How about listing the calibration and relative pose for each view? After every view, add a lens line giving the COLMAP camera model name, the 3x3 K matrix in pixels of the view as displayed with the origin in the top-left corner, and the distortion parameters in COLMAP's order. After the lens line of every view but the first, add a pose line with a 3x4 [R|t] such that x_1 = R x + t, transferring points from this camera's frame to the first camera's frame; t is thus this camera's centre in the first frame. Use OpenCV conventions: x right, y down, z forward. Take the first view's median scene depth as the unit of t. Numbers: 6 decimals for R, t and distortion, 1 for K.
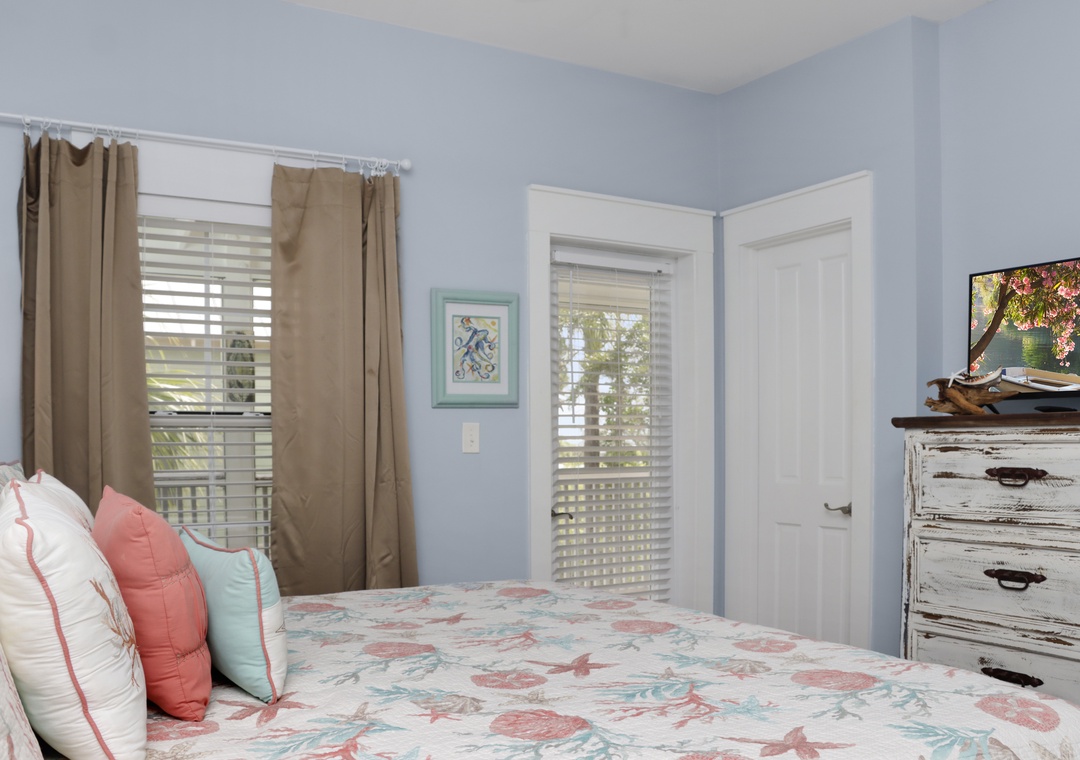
lens RADIAL K [[1016.3, 0, 540.0], [0, 1016.3, 380.0], [0, 0, 1]] dist [-0.234460, 0.241449]
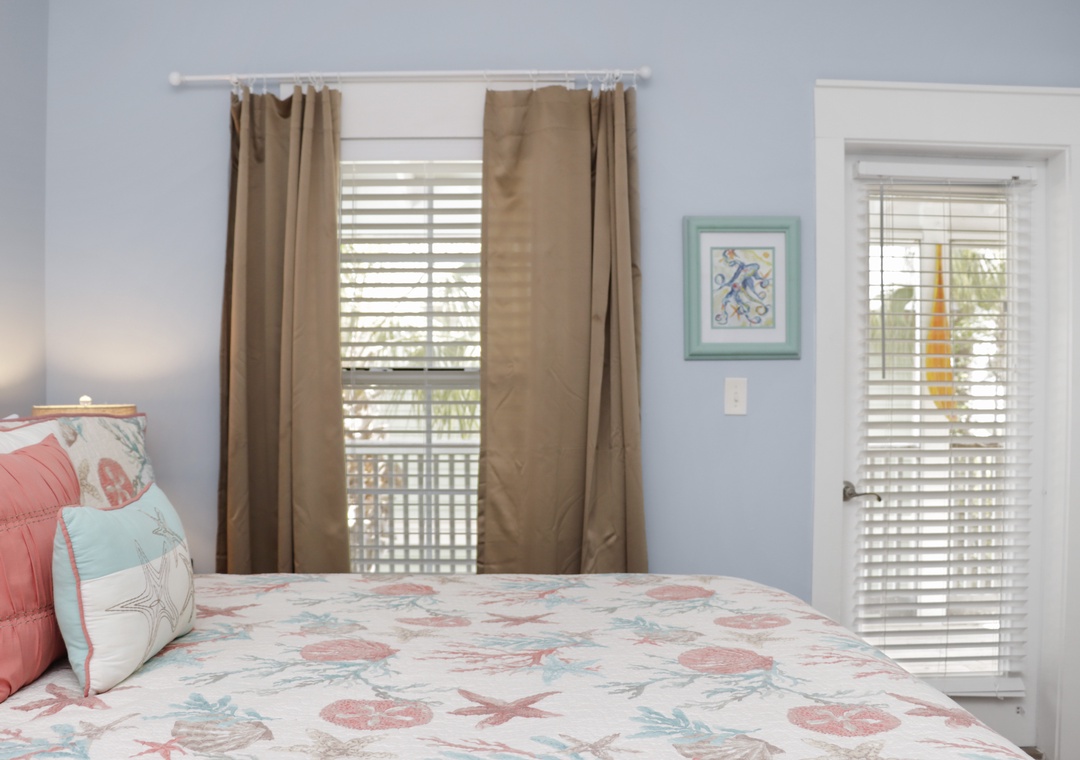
lens RADIAL K [[1016.3, 0, 540.0], [0, 1016.3, 380.0], [0, 0, 1]] dist [-0.234460, 0.241449]
pose [[0.858356, -0.009464, -0.512966, 0.220143], [0.022379, 0.999569, 0.019006, 0.025847], [0.512565, -0.027794, 0.858198, 0.233352]]
